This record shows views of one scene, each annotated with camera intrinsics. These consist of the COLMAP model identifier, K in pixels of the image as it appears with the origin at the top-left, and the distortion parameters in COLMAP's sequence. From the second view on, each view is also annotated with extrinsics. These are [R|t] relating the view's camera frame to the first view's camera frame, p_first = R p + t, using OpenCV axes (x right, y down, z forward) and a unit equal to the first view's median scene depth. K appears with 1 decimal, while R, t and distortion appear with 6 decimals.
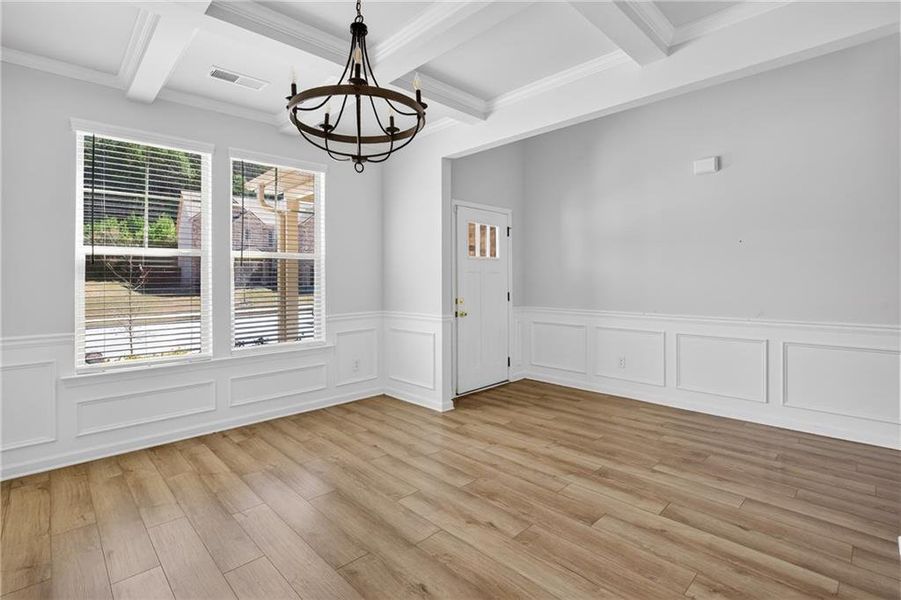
lens RADIAL K [[422.3, 0, 450.7], [0, 422.3, 281.4], [0, 0, 1]] dist [-0.026642, -0.000114]
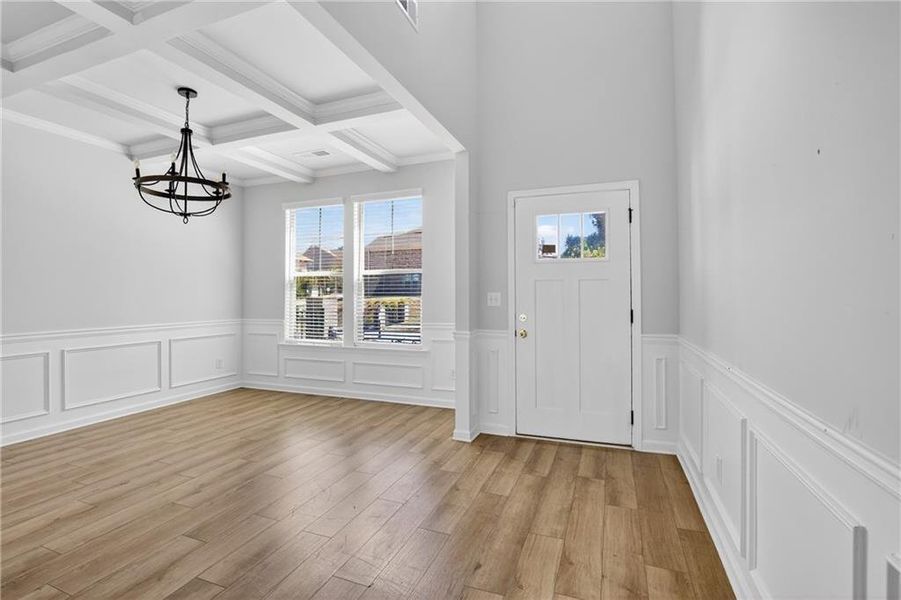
lens RADIAL K [[436.0, 0, 446.8], [0, 436.0, 293.9], [0, 0, 1]] dist [-0.028230, 0.000733]
pose [[0.405735, 0.003821, -0.913983, 0.885679], [0.000854, 0.999989, 0.004559, -0.002432], [0.913991, -0.002630, 0.405727, 0.668886]]
